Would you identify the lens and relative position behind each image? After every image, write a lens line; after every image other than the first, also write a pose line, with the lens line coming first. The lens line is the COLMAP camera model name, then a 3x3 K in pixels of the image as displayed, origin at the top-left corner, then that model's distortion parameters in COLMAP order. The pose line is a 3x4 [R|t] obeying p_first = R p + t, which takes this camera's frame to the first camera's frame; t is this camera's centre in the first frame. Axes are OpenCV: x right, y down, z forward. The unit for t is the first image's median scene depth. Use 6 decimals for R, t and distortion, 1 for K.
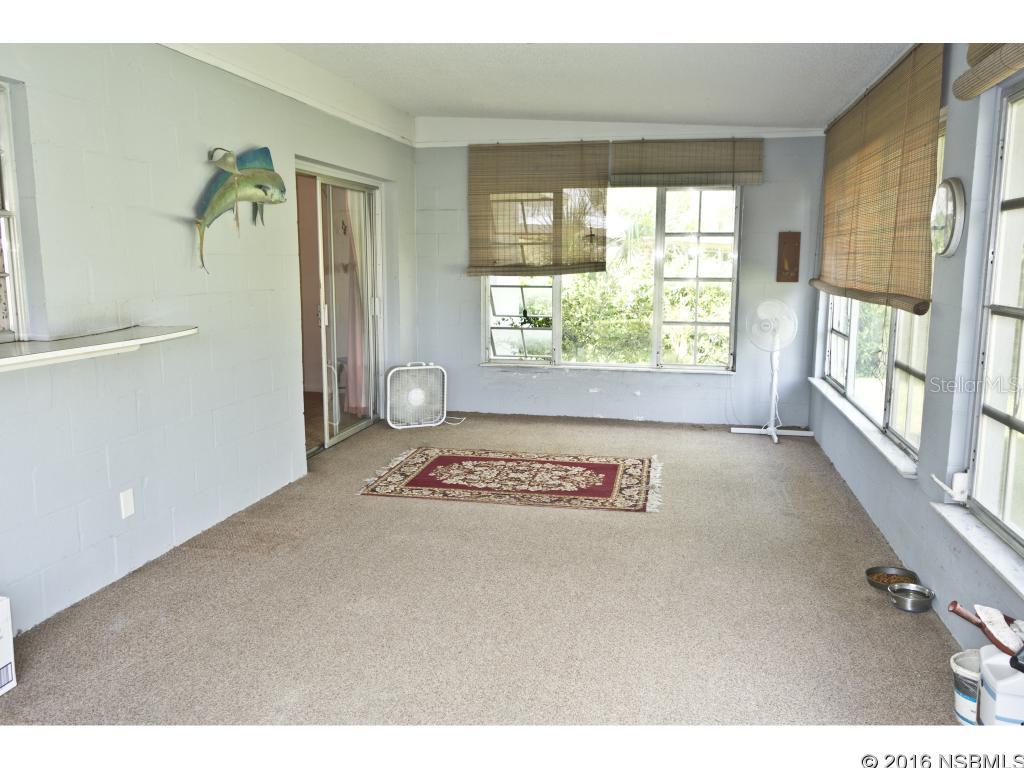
lens RADIAL K [[804.1, 0, 512.0], [0, 804.1, 384.0], [0, 0, 1]] dist [0.012640, -0.002133]
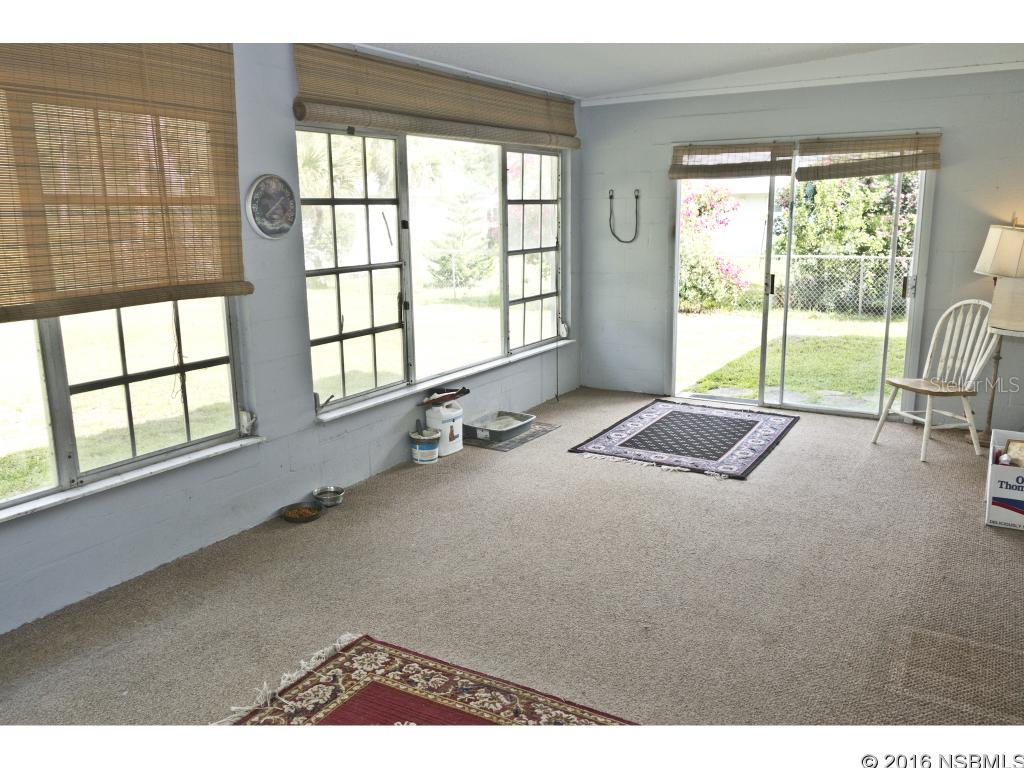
lens RADIAL K [[804.1, 0, 512.0], [0, 804.1, 384.0], [0, 0, 1]] dist [0.012640, -0.002133]
pose [[-0.948250, -0.051819, 0.313269, -0.140494], [0.064315, 0.934798, 0.349307, -0.249578], [-0.310944, 0.351378, -0.883090, 1.430053]]
